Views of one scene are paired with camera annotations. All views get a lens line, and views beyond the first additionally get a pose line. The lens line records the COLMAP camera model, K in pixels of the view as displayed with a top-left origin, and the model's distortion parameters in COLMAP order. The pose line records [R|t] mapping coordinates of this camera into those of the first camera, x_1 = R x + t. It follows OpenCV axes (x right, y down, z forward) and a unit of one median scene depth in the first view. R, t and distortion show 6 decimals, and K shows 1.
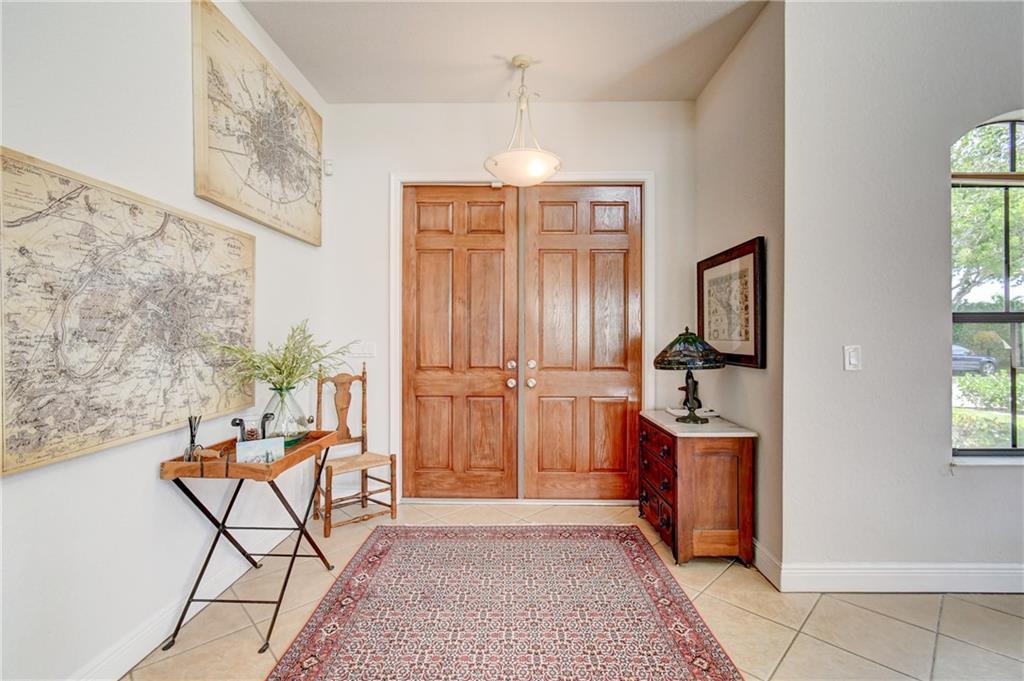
lens RADIAL K [[449.5, 0, 509.8], [0, 449.5, 338.6], [0, 0, 1]] dist [0.000817, -0.001011]
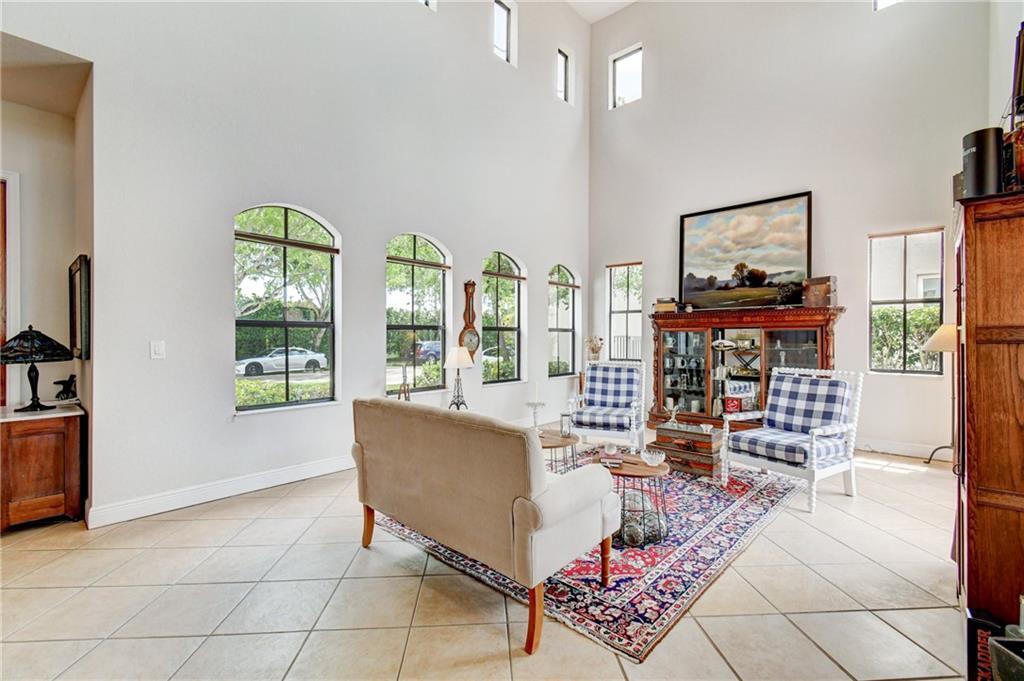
lens RADIAL K [[449.5, 0, 509.8], [0, 449.5, 338.6], [0, 0, 1]] dist [0.000817, -0.001011]
pose [[0.656684, -0.001021, 0.754166, 0.382596], [-0.002341, 0.999992, 0.003392, 0.000319], [-0.754163, -0.003993, 0.656676, -0.709263]]
